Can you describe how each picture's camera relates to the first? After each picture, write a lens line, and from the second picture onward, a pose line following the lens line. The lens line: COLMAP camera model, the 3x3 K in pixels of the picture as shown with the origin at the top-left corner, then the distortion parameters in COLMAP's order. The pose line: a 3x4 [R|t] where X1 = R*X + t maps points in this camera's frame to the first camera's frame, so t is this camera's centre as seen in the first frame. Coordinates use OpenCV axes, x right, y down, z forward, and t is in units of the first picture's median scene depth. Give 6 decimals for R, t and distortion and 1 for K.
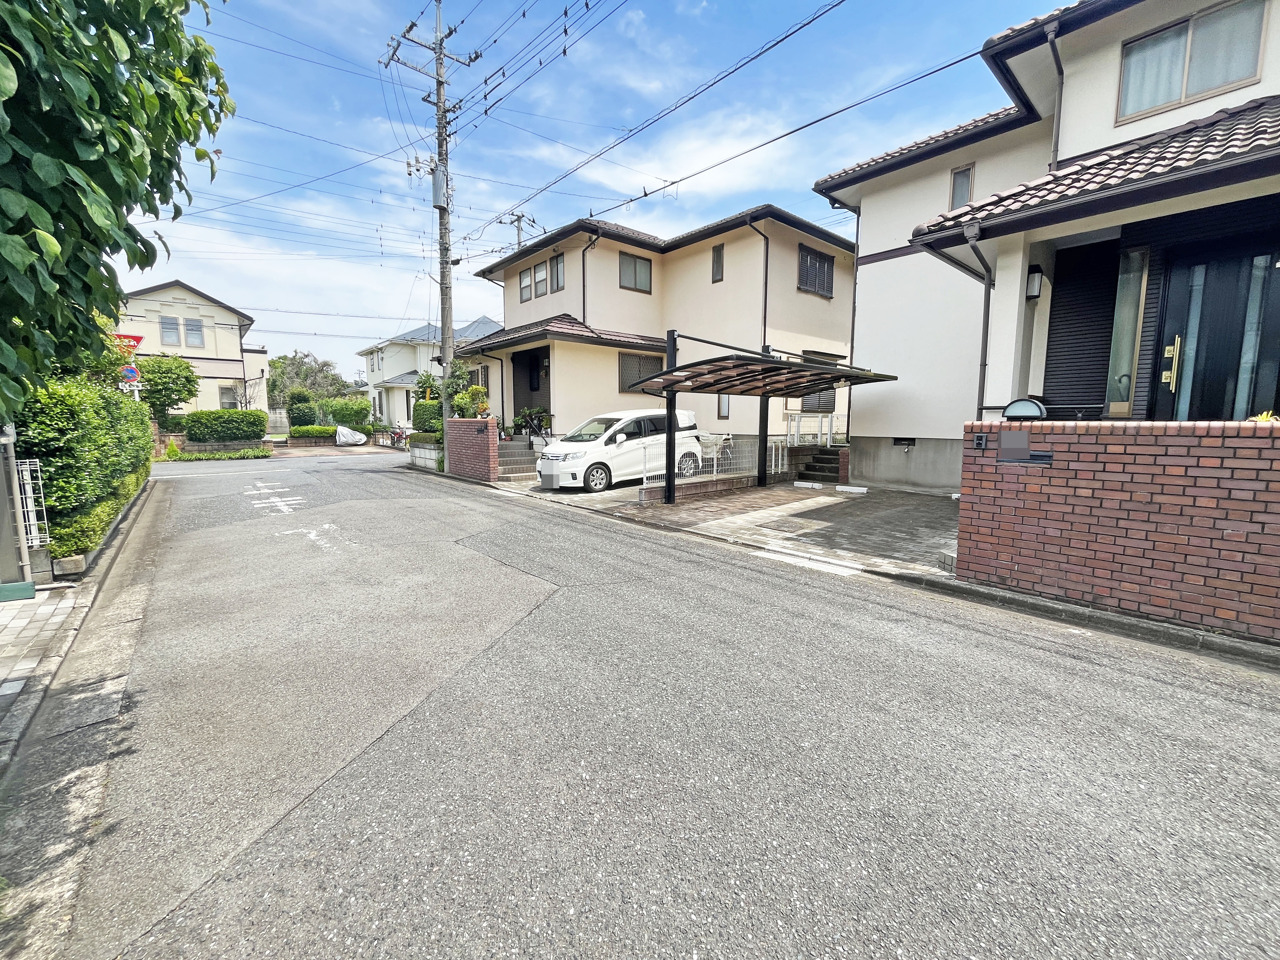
lens RADIAL K [[516.4, 0, 640.9], [0, 516.4, 480.0], [0, 0, 1]] dist [-0.002586, -0.000384]
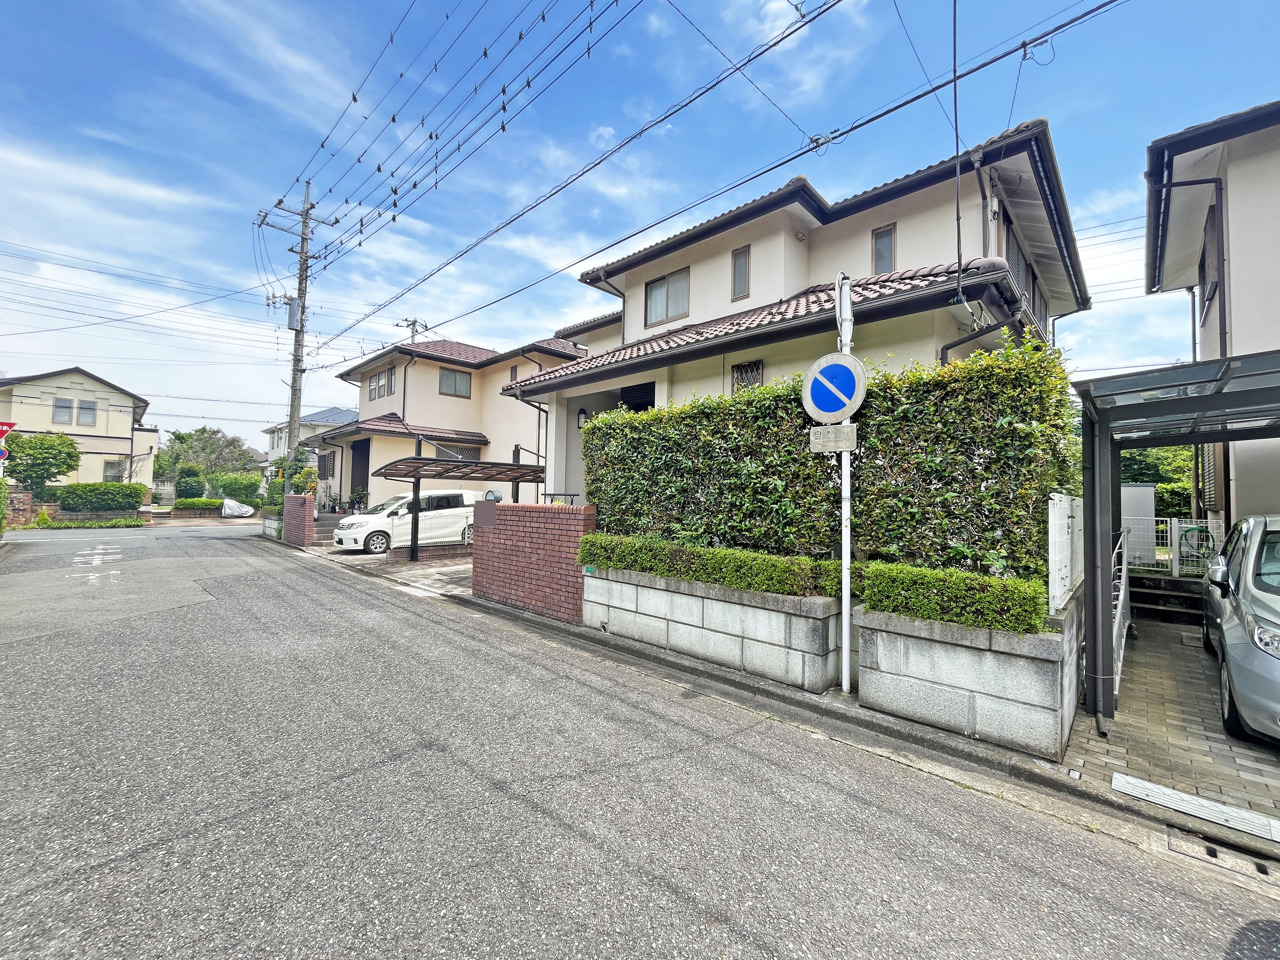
lens RADIAL K [[516.4, 0, 640.9], [0, 516.4, 480.0], [0, 0, 1]] dist [-0.002586, -0.000384]
pose [[0.996038, 0.018594, 0.086967, 0.486612], [-0.005349, 0.988654, -0.150116, 0.033496], [-0.088772, 0.149056, 0.984836, -0.368799]]
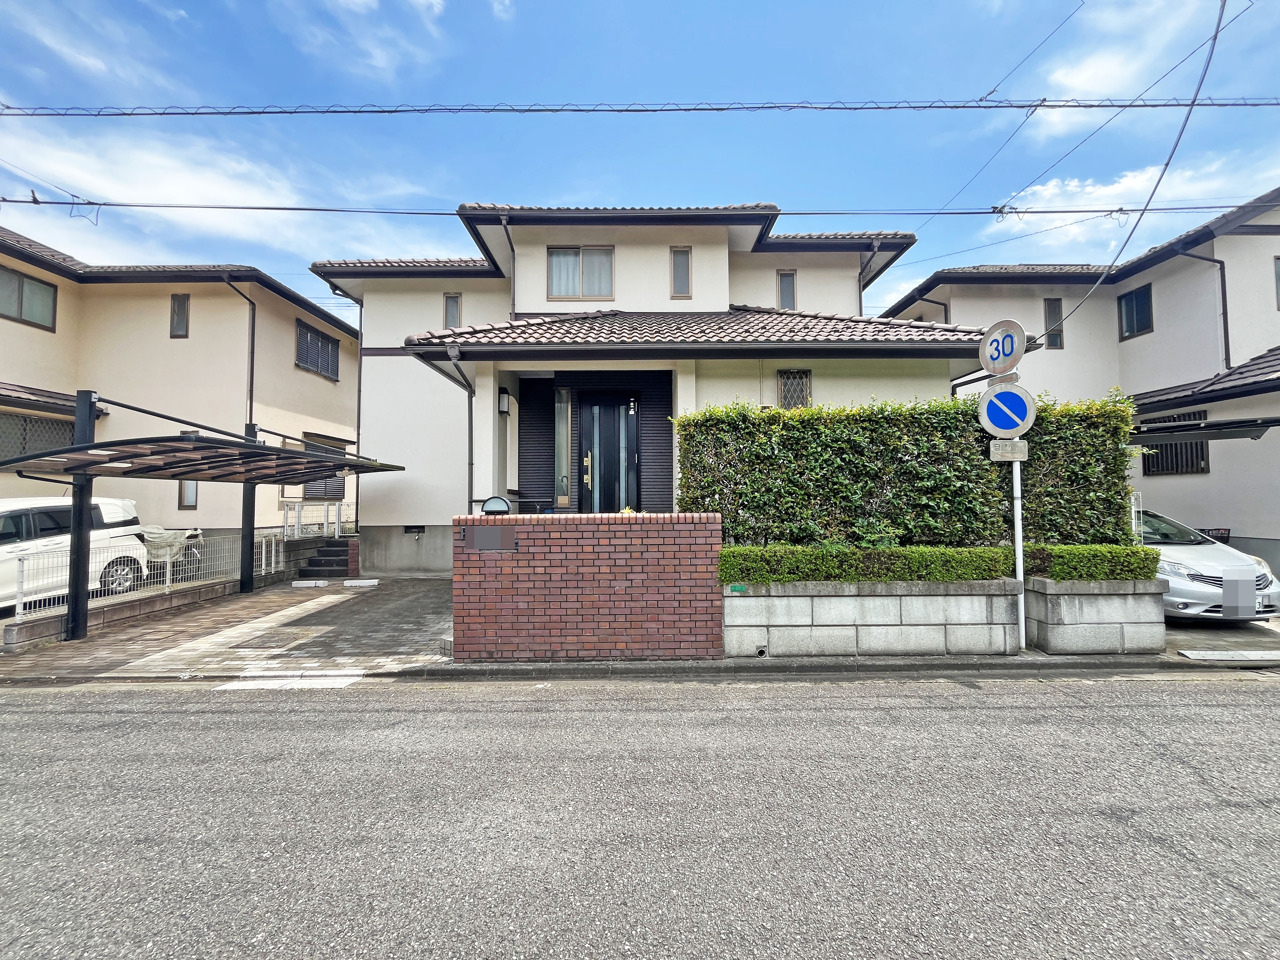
lens RADIAL K [[517.7, 0, 641.5], [0, 517.7, 478.4], [0, 0, 1]] dist [-0.002930, -0.000436]
pose [[0.651163, 0.025817, 0.758499, 0.019451], [0.096526, 0.988488, -0.116511, -0.011161], [-0.752775, 0.149082, 0.641174, -0.018348]]
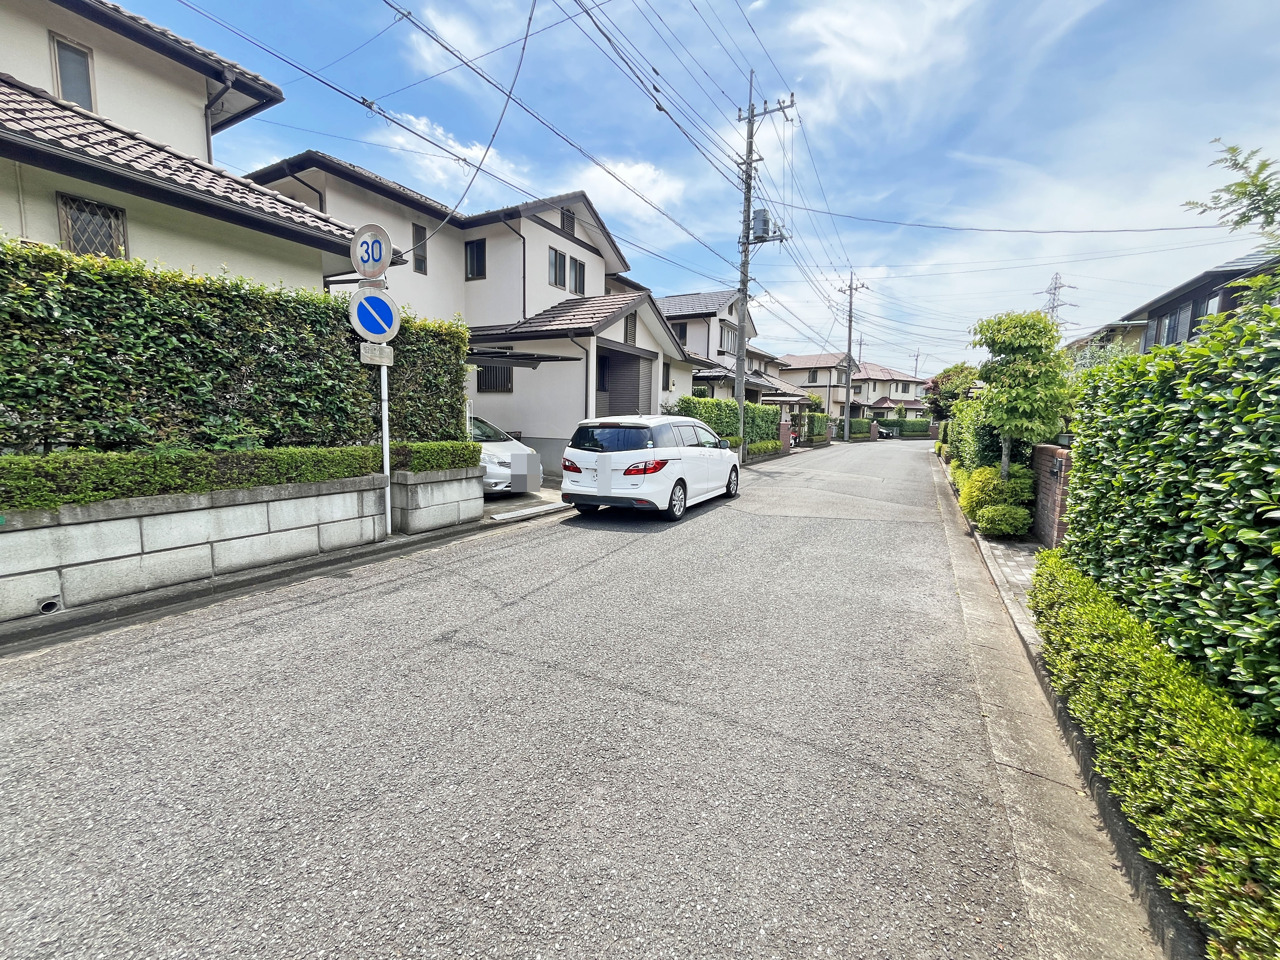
lens RADIAL K [[517.7, 0, 641.5], [0, 517.7, 478.4], [0, 0, 1]] dist [-0.002930, -0.000436]
pose [[-0.352941, -0.120080, 0.927908, 0.026702], [0.084099, 0.983645, 0.159282, 0.002416], [-0.931858, 0.134253, -0.337070, -0.026533]]
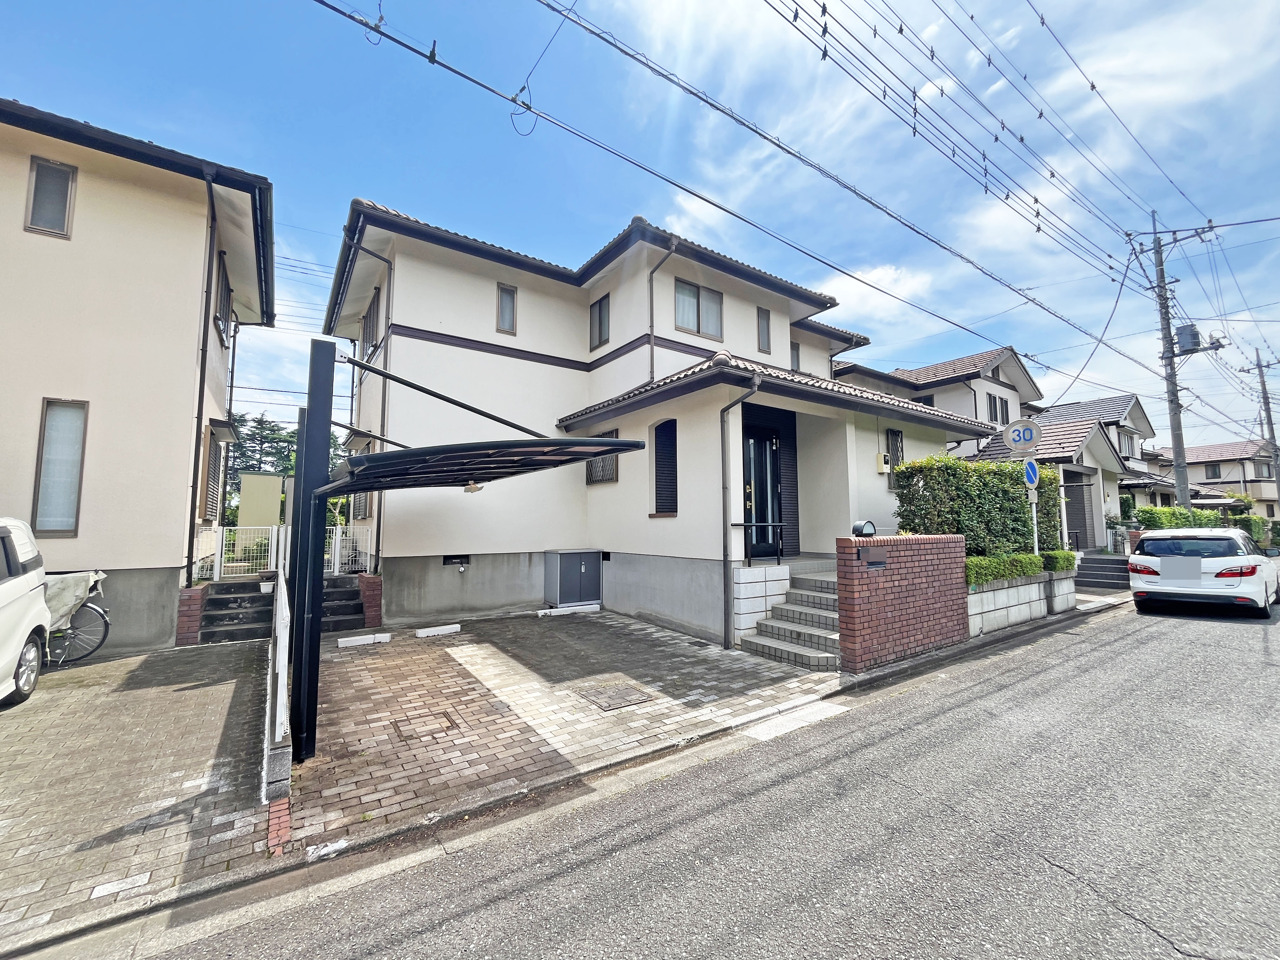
lens RADIAL K [[517.7, 0, 641.5], [0, 517.7, 478.4], [0, 0, 1]] dist [-0.002930, -0.000436]
pose [[0.102919, 0.086250, 0.990943, -0.307468], [0.118021, 0.988137, -0.098263, -0.089978], [-0.987663, 0.127065, 0.091518, 0.637143]]
